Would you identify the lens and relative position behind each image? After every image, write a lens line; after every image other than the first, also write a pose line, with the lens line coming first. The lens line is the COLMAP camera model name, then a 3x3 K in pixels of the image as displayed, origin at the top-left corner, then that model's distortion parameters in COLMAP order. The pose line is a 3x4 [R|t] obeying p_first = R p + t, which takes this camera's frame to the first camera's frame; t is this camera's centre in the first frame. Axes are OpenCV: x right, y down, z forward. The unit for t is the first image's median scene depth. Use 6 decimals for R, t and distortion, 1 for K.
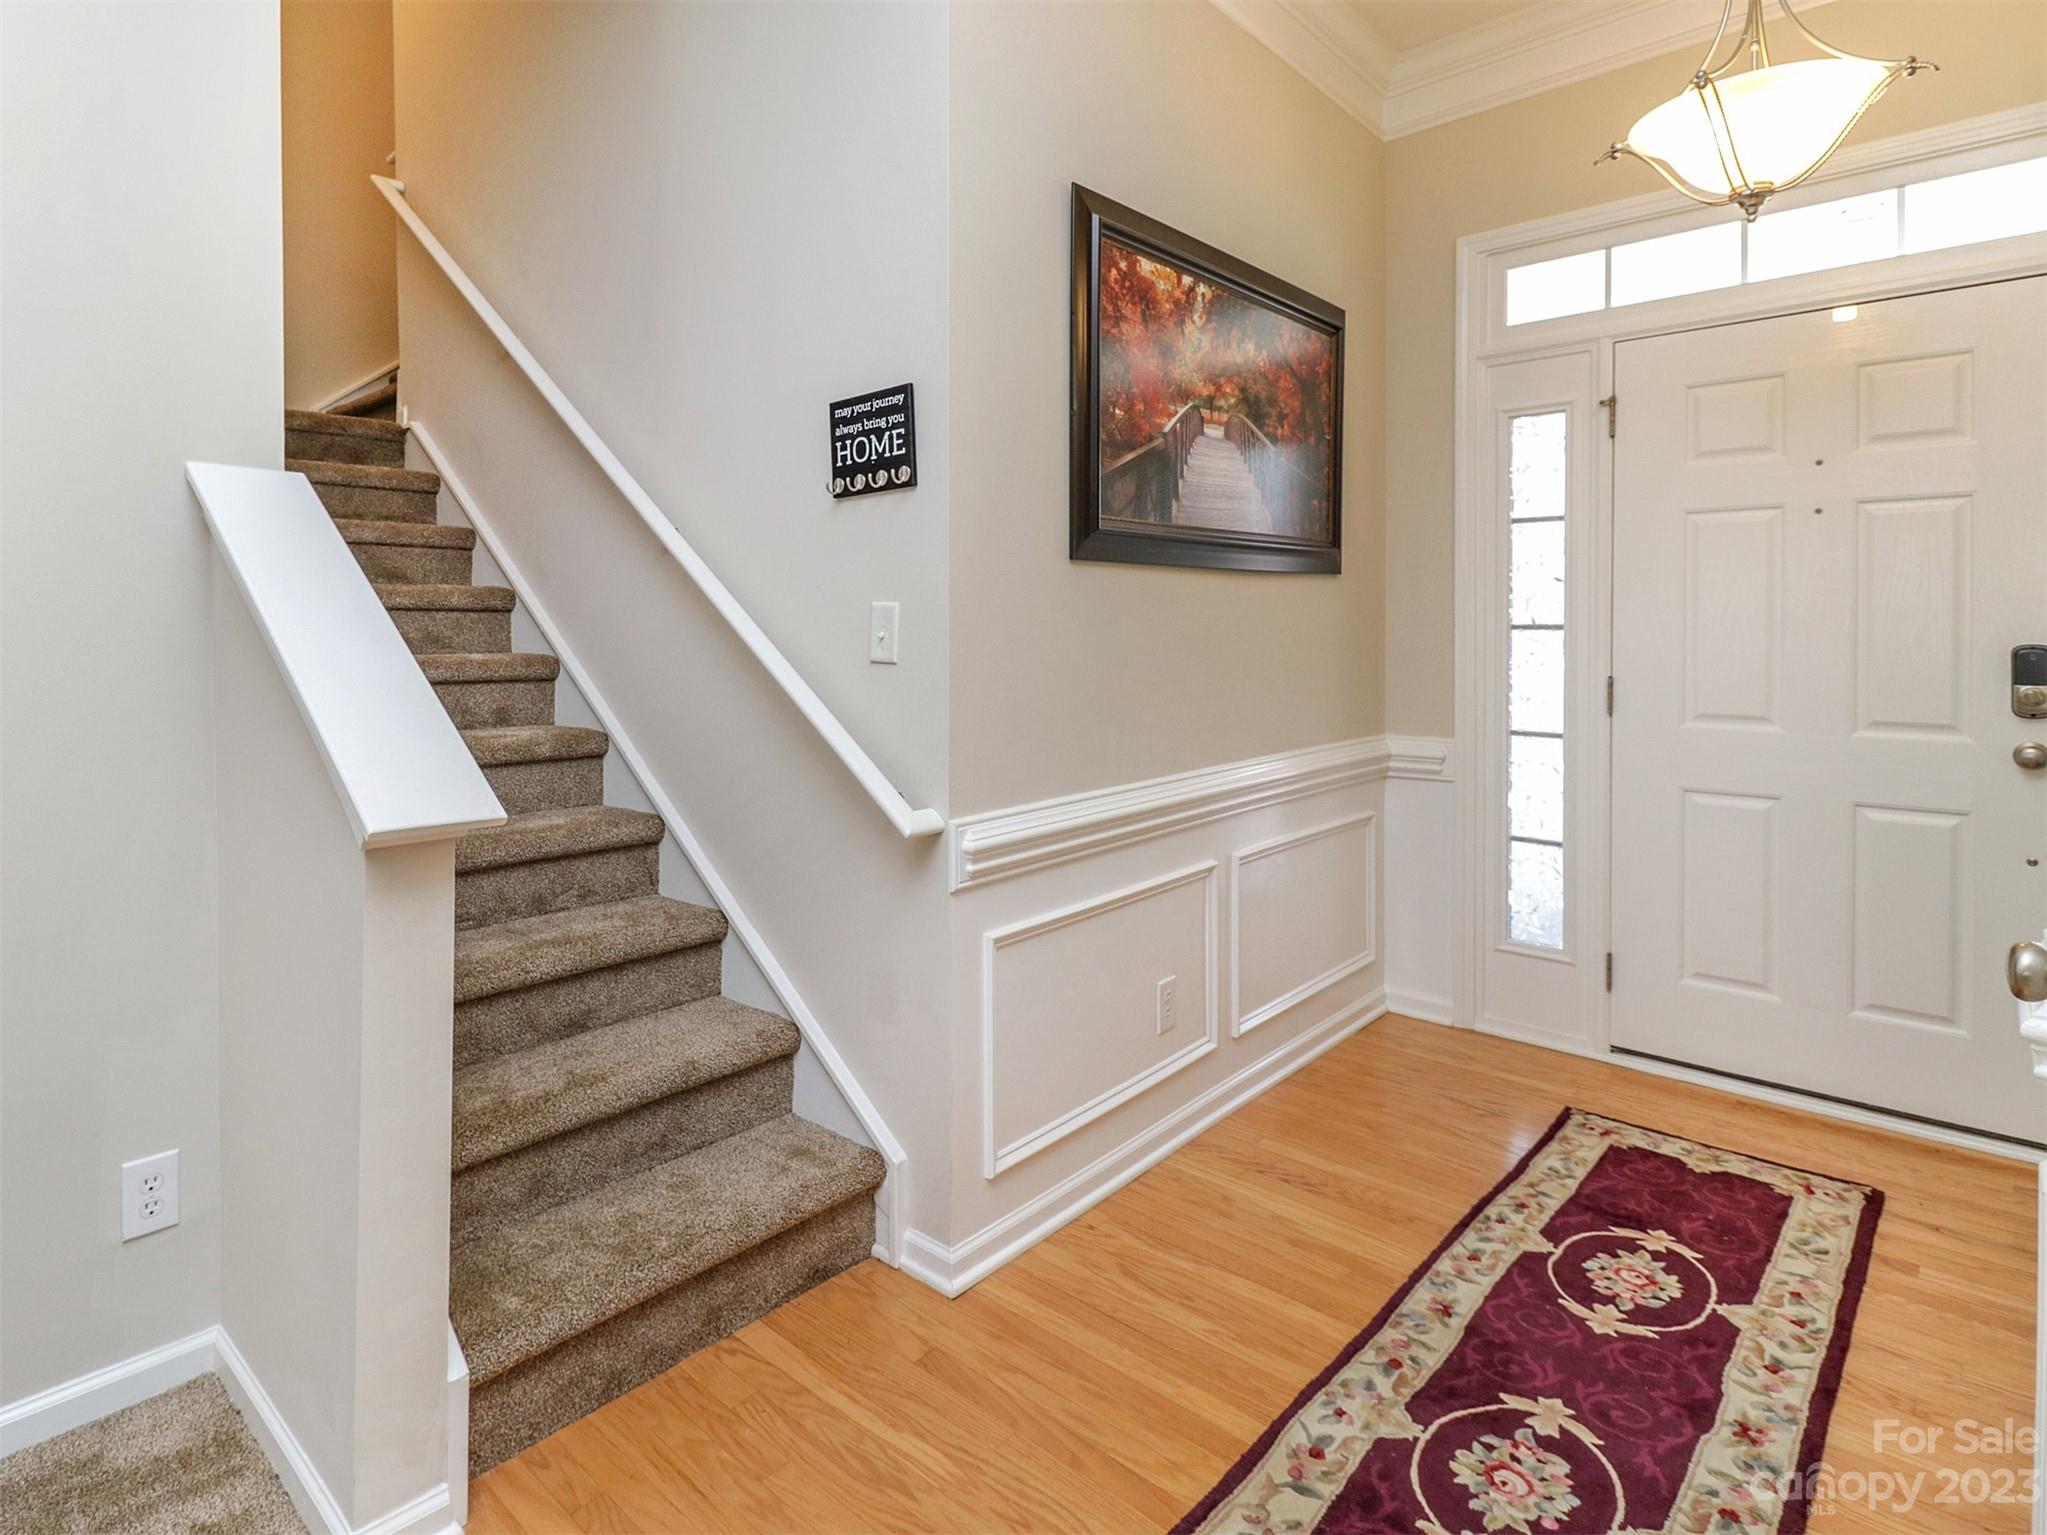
lens RADIAL K [[1084.4, 0, 1009.1], [0, 1084.4, 768.9], [0, 0, 1]] dist [0.017035, -0.012184]
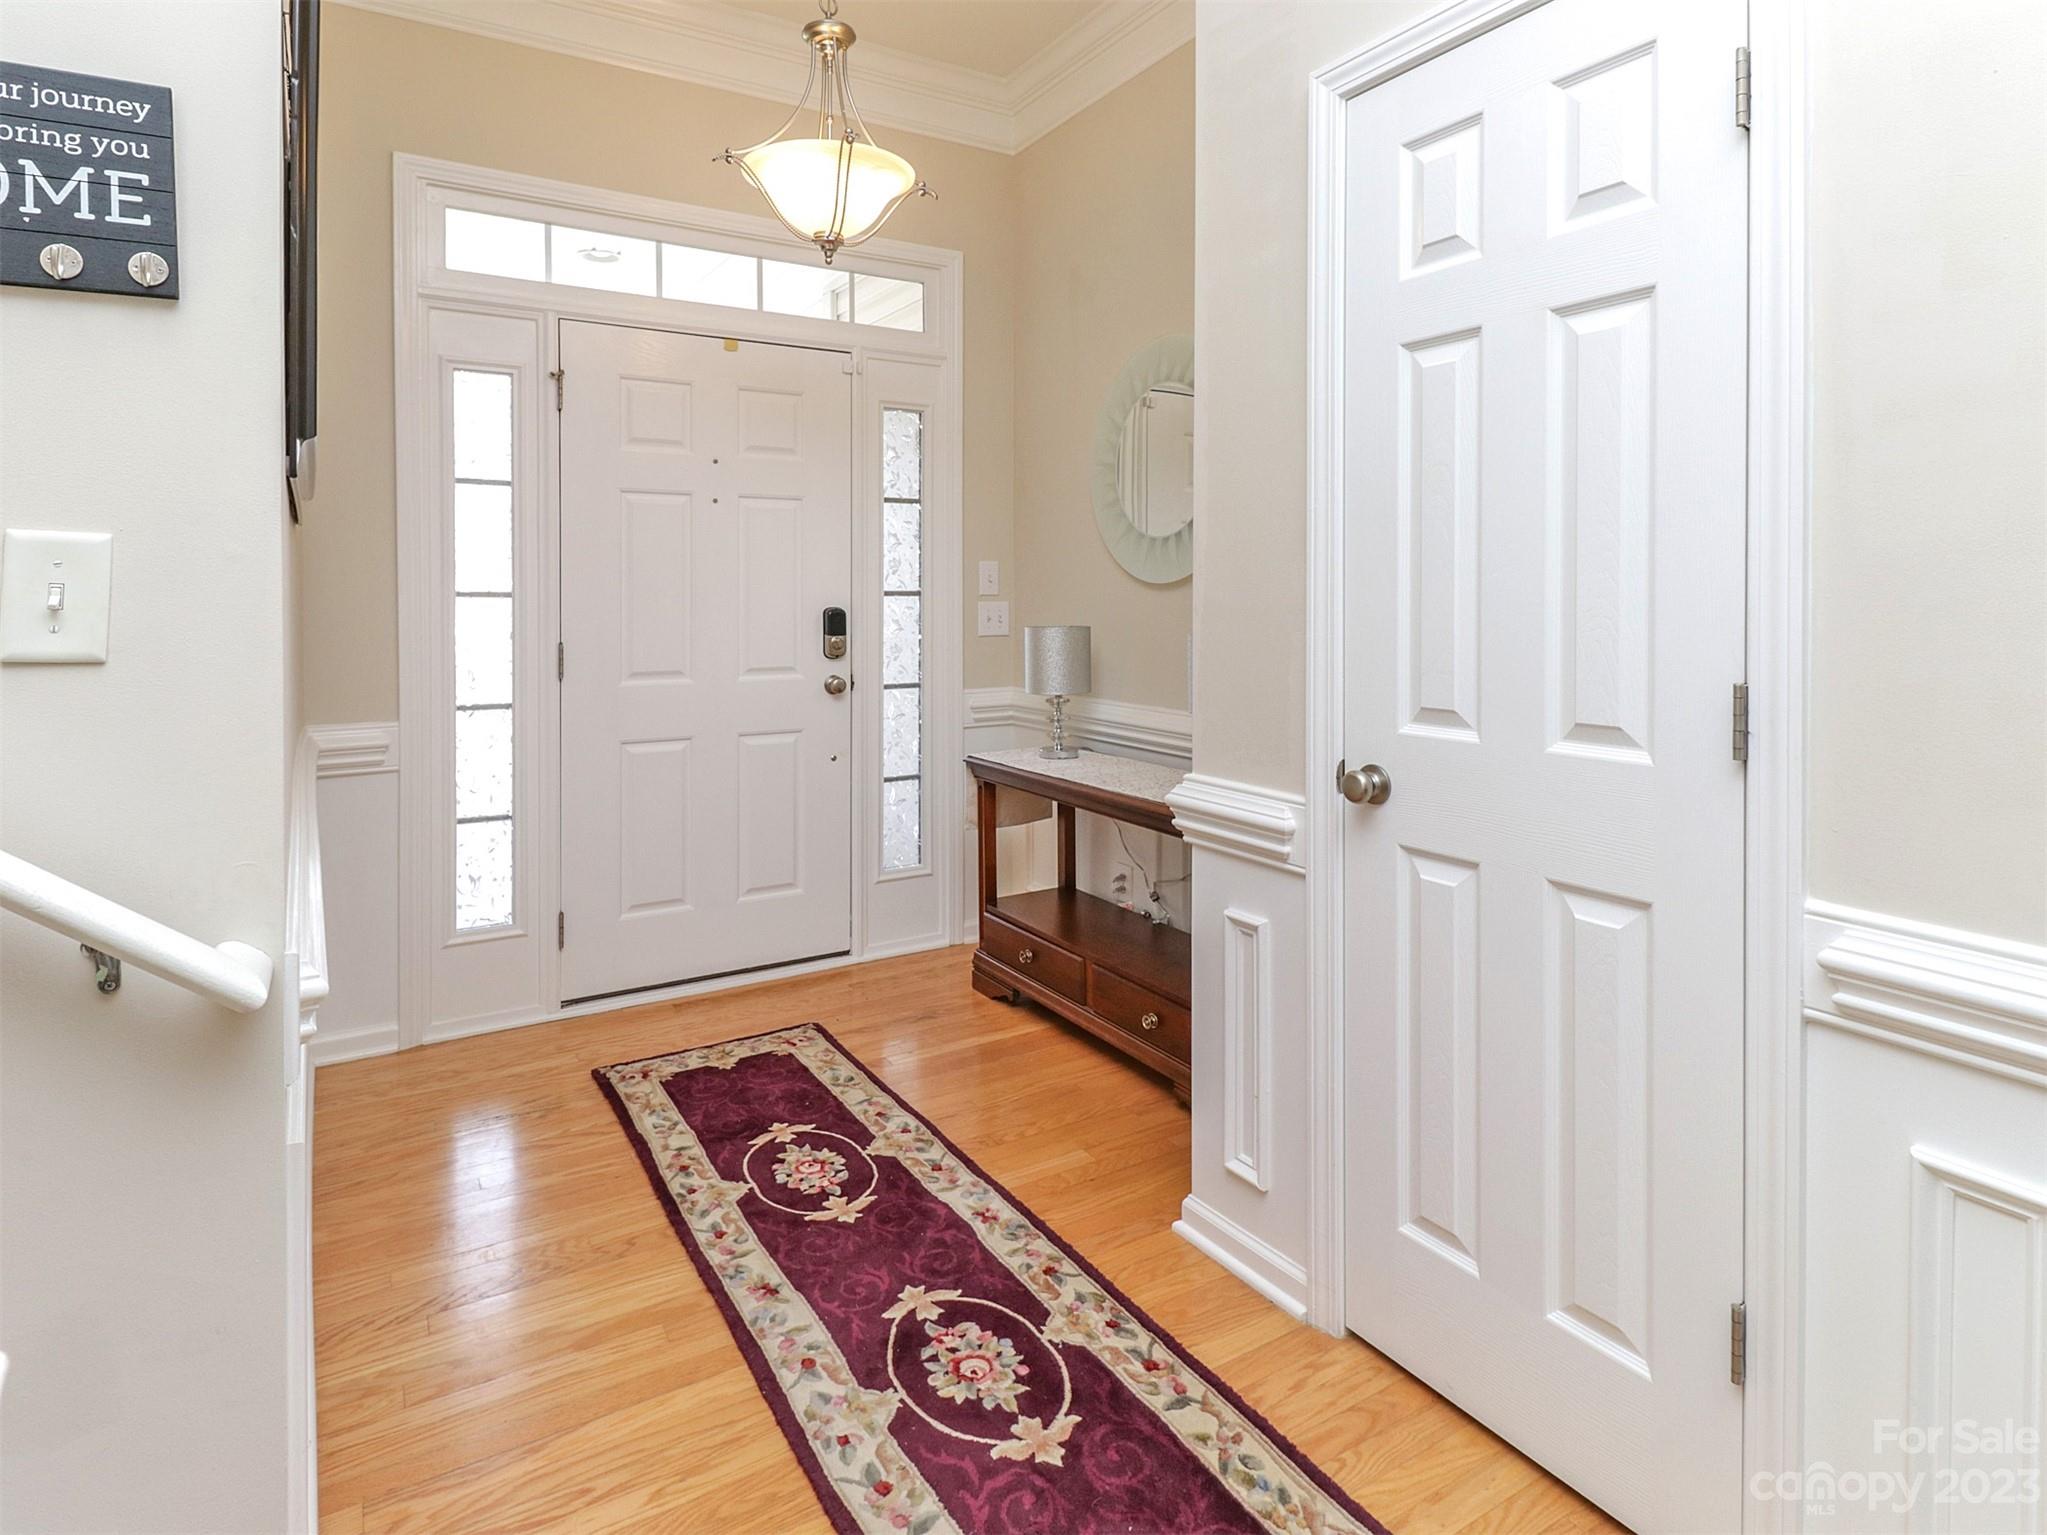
lens RADIAL K [[1084.4, 0, 892.4], [0, 1084.4, 692.1], [0, 0, 1]] dist [0.017035, -0.012184]
pose [[0.328130, -0.081483, 0.941112, -0.456488], [0.125258, 0.991228, 0.042149, -0.062624], [-0.936291, 0.104052, 0.335458, 0.540387]]
